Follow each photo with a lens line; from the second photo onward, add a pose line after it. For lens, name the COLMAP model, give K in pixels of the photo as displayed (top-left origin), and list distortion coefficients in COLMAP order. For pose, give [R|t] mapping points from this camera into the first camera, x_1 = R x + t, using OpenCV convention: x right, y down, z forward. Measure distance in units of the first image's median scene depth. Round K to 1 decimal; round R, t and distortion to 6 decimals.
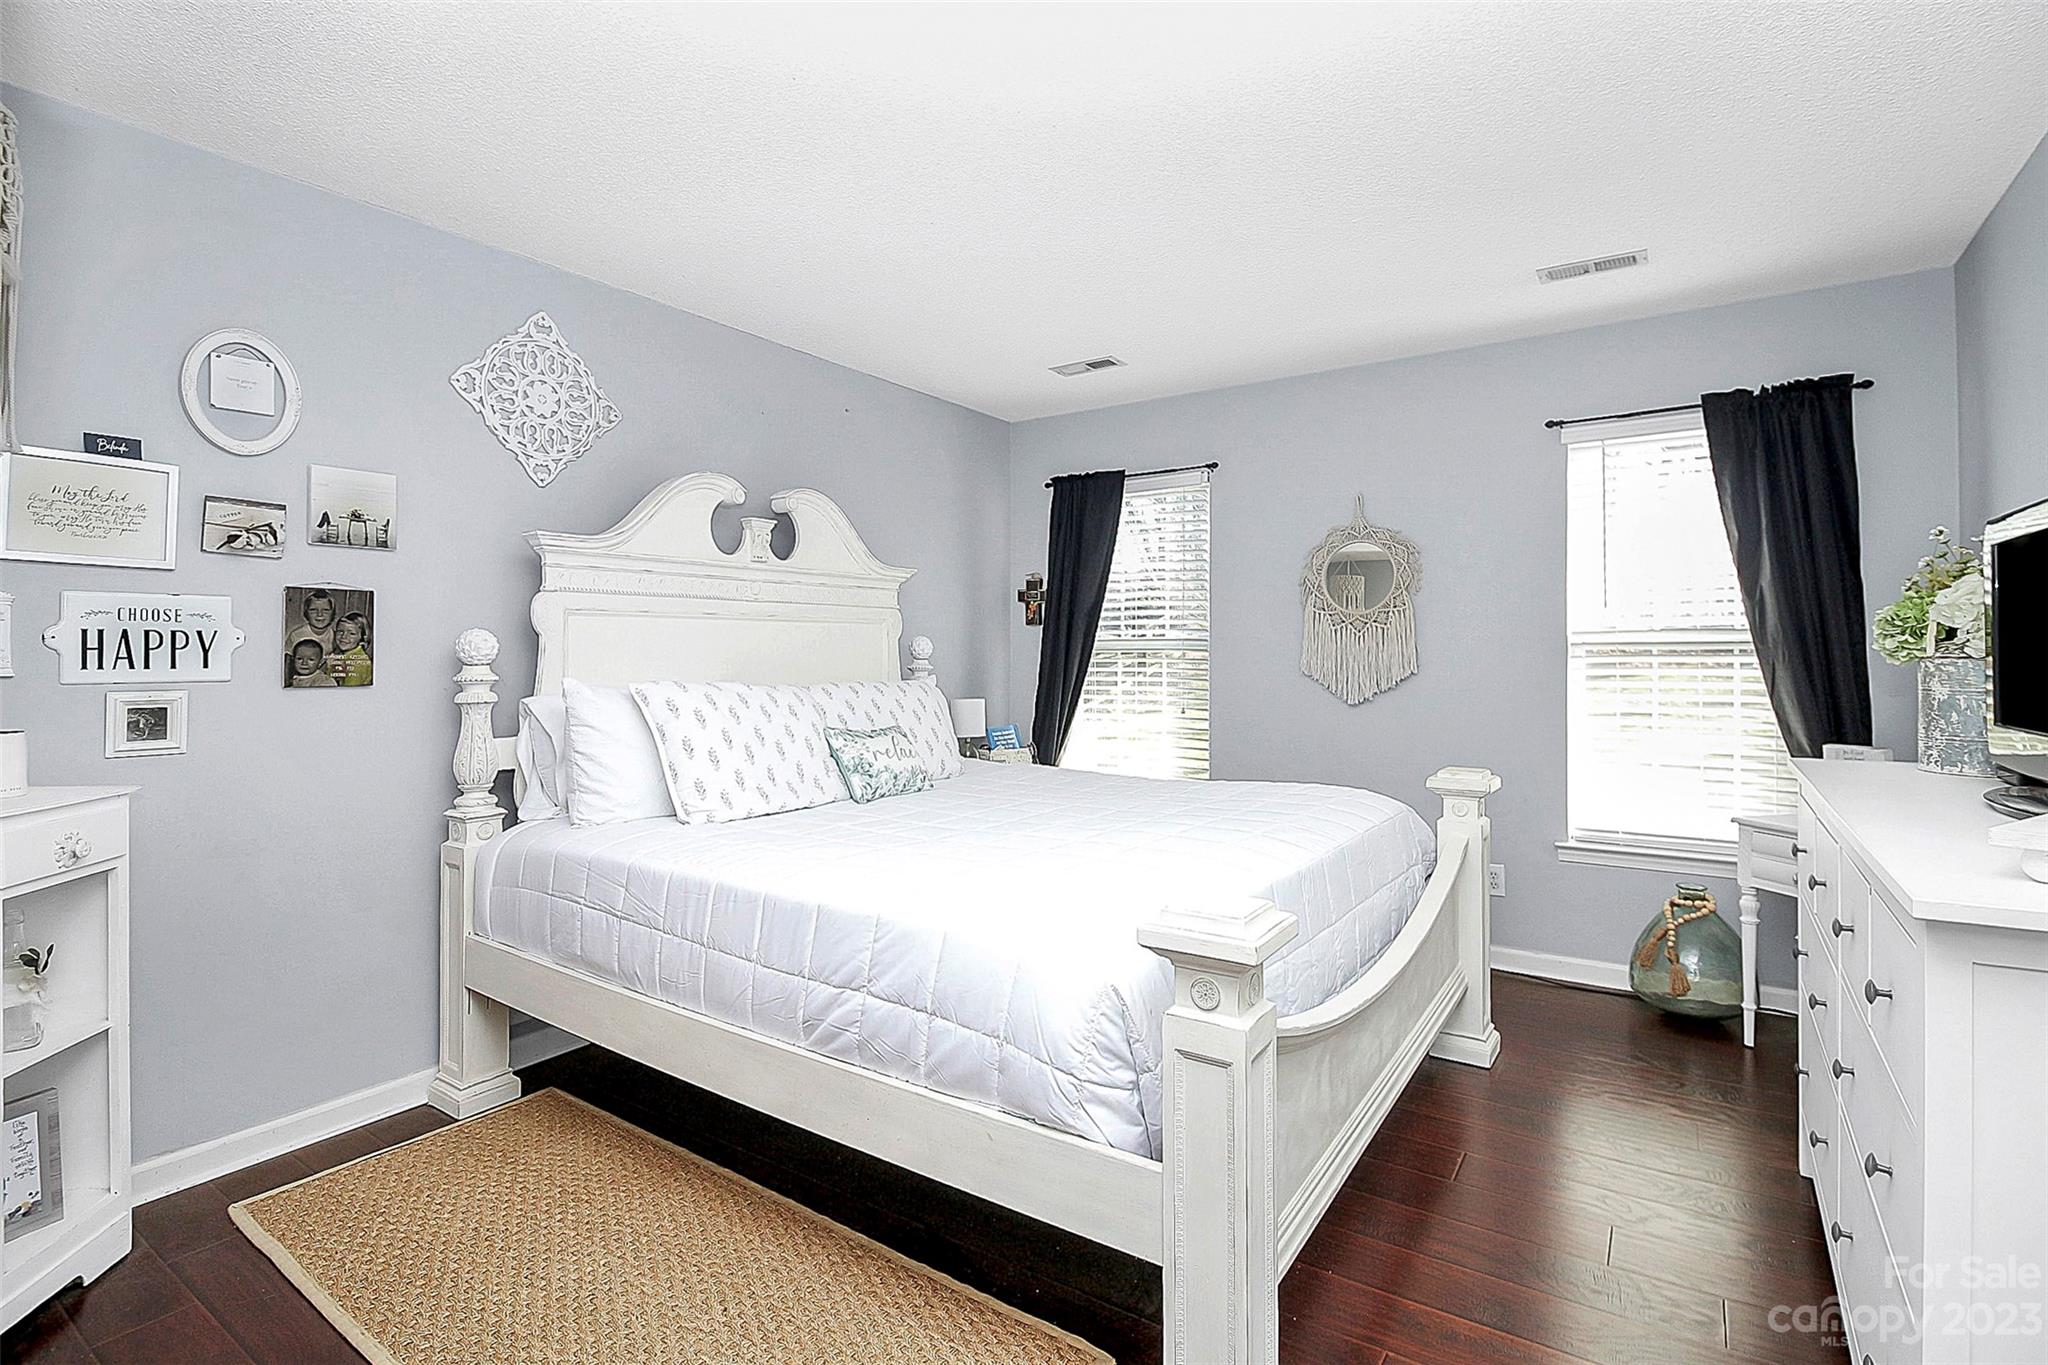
lens RADIAL K [[961.7, 0, 1019.4], [0, 961.7, 667.1], [0, 0, 1]] dist [-0.009266, -0.001190]
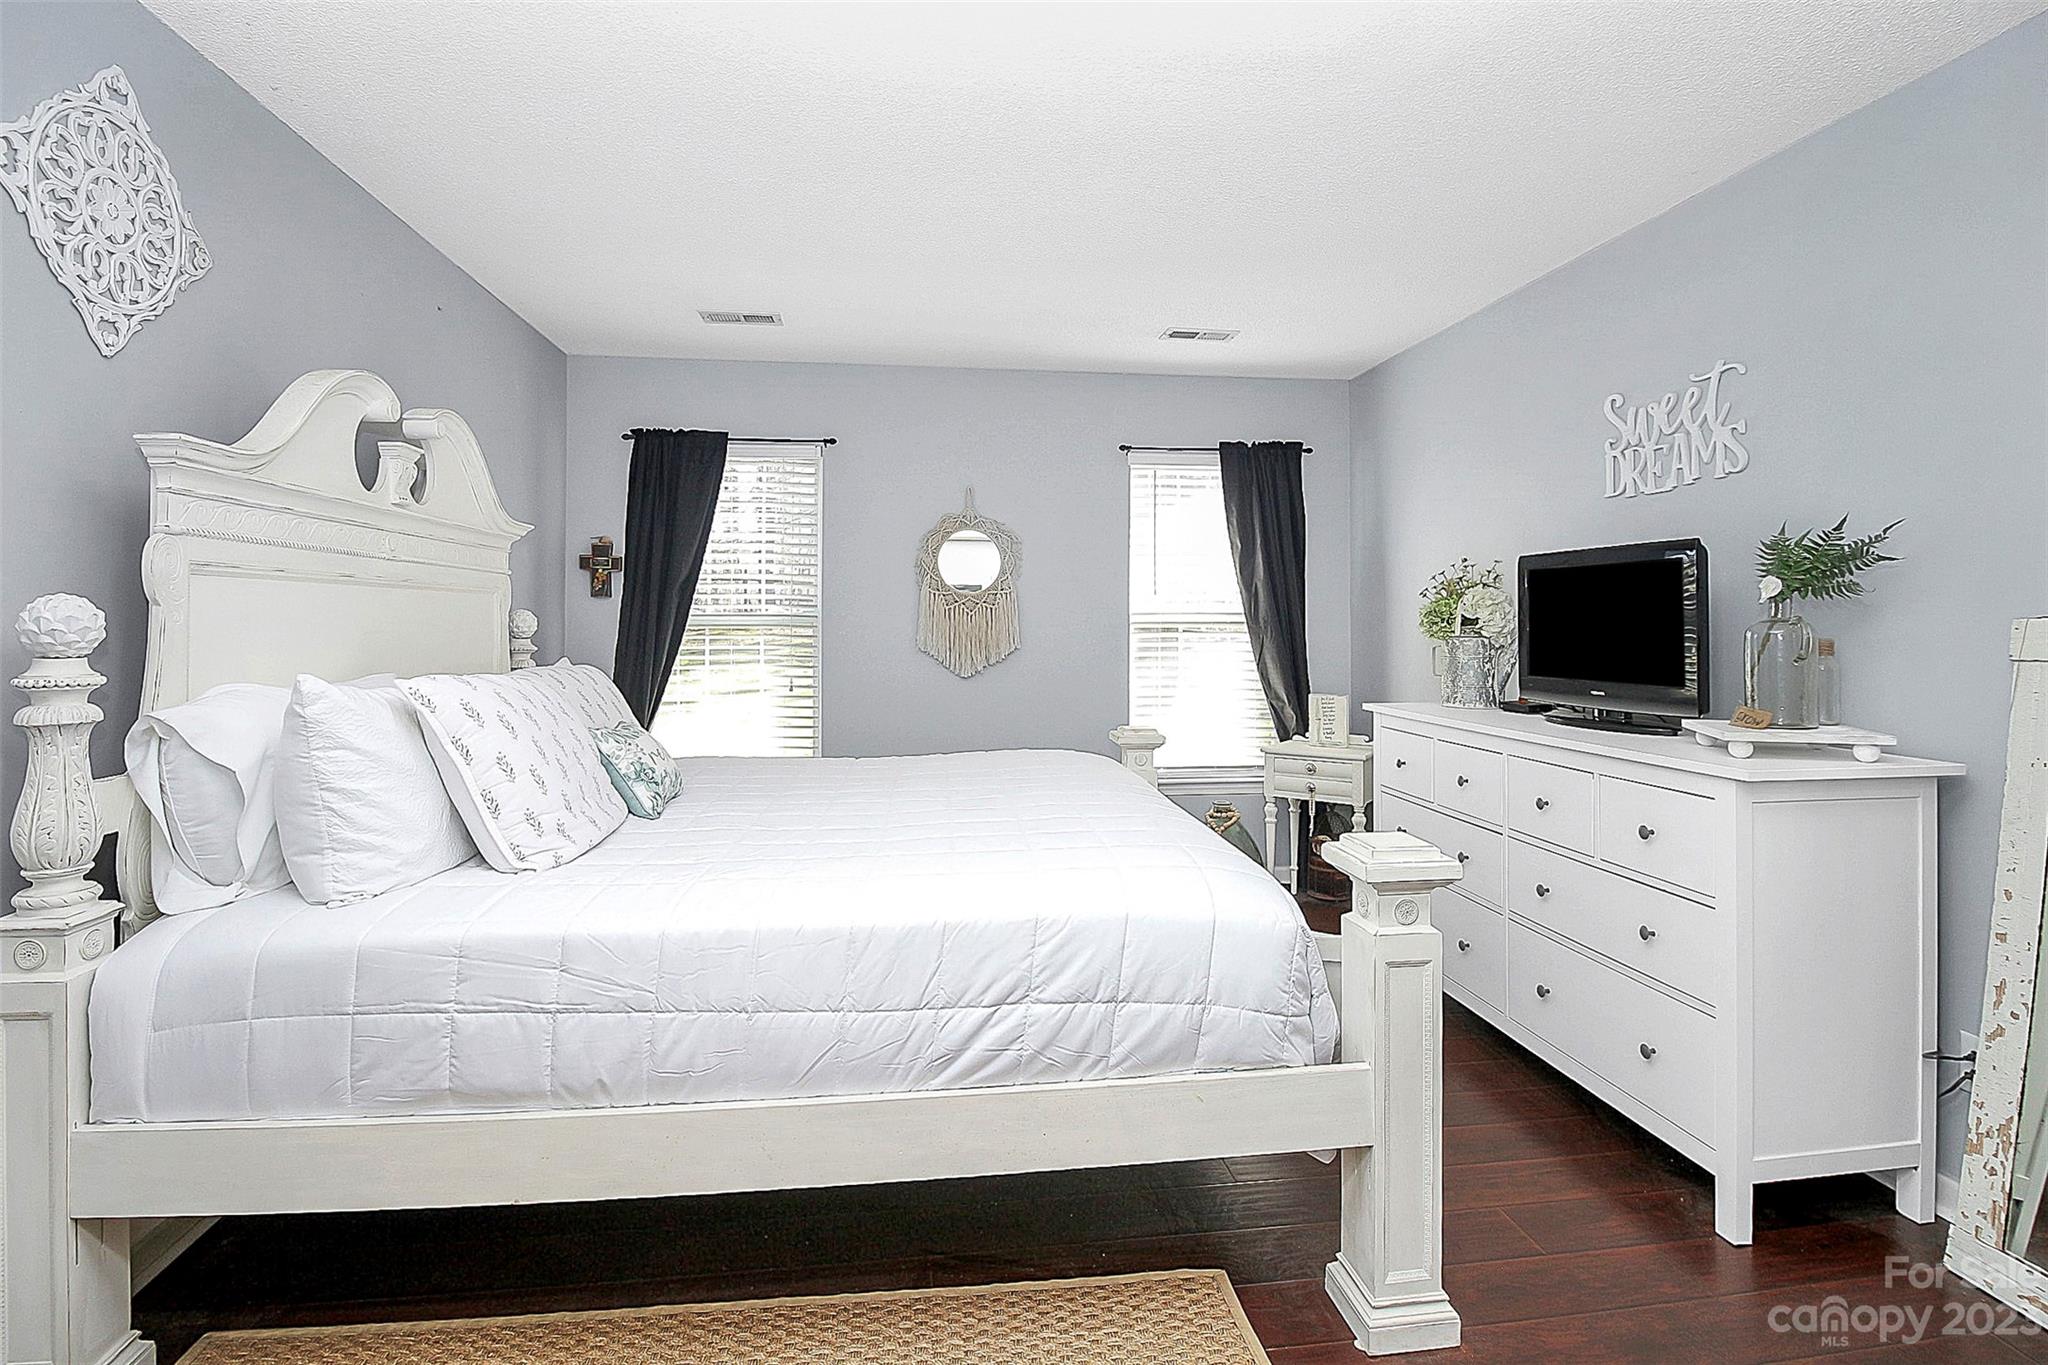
lens RADIAL K [[961.8, 0, 1030.7], [0, 961.8, 641.9], [0, 0, 1]] dist [0.000120, -0.010837]
pose [[0.749264, -0.008359, 0.662219, -0.451105], [0.006077, 0.999965, 0.005747, -0.010167], [-0.662244, -0.000282, 0.749289, 0.173027]]
